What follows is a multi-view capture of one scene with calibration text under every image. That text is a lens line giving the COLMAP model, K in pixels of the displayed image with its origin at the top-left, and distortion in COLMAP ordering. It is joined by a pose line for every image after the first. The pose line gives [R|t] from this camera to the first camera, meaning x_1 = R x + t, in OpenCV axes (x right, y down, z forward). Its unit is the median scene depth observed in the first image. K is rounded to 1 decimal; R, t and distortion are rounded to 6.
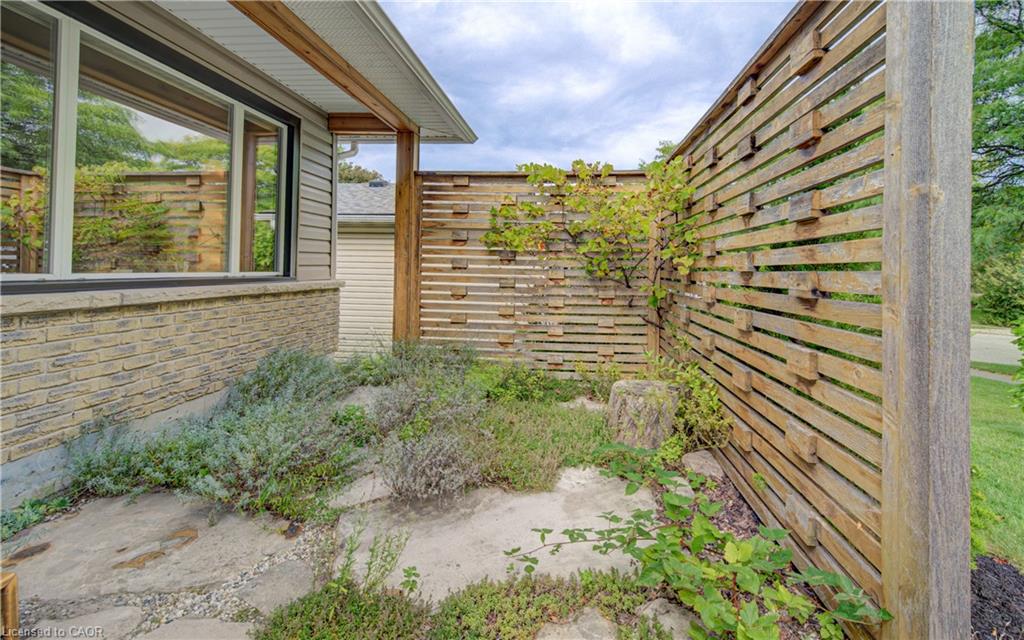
lens RADIAL K [[419.7, 0, 549.8], [0, 419.7, 260.2], [0, 0, 1]] dist [-0.006686, 0.000227]
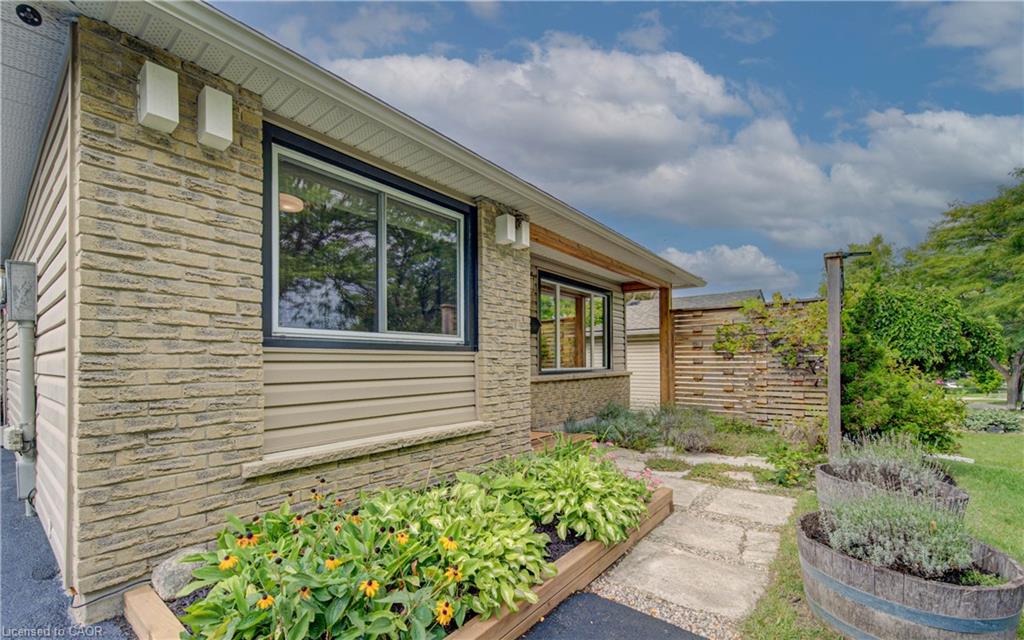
lens RADIAL K [[419.7, 0, 517.1], [0, 419.7, 357.6], [0, 0, 1]] dist [-0.006686, 0.000227]
pose [[0.818618, -0.025595, -0.573768, 0.208989], [0.029928, 0.999550, -0.001888, -0.029971], [0.573558, -0.015627, 0.819016, -1.057338]]
